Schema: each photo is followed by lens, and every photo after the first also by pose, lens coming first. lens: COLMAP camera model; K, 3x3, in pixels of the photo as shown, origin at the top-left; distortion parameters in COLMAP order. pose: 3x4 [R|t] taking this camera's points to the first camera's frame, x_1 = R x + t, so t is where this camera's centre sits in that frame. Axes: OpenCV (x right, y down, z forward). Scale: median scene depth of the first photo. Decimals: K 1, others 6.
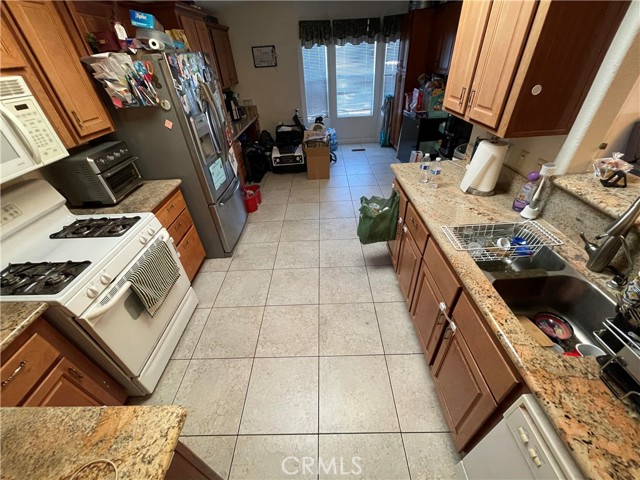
lens RADIAL K [[258.4, 0, 320.0], [0, 258.4, 240.0], [0, 0, 1]] dist [-0.002332, 0.000280]
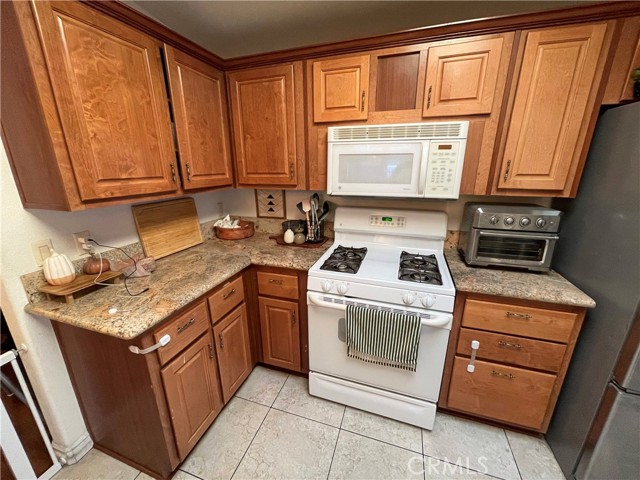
lens RADIAL K [[258.4, 0, 320.0], [0, 258.4, 240.0], [0, 0, 1]] dist [-0.002332, 0.000280]
pose [[-0.308763, 0.326241, -0.893438, 0.066215], [-0.536470, 0.715927, 0.446821, -0.329301], [0.785408, 0.617265, -0.046034, 0.657380]]
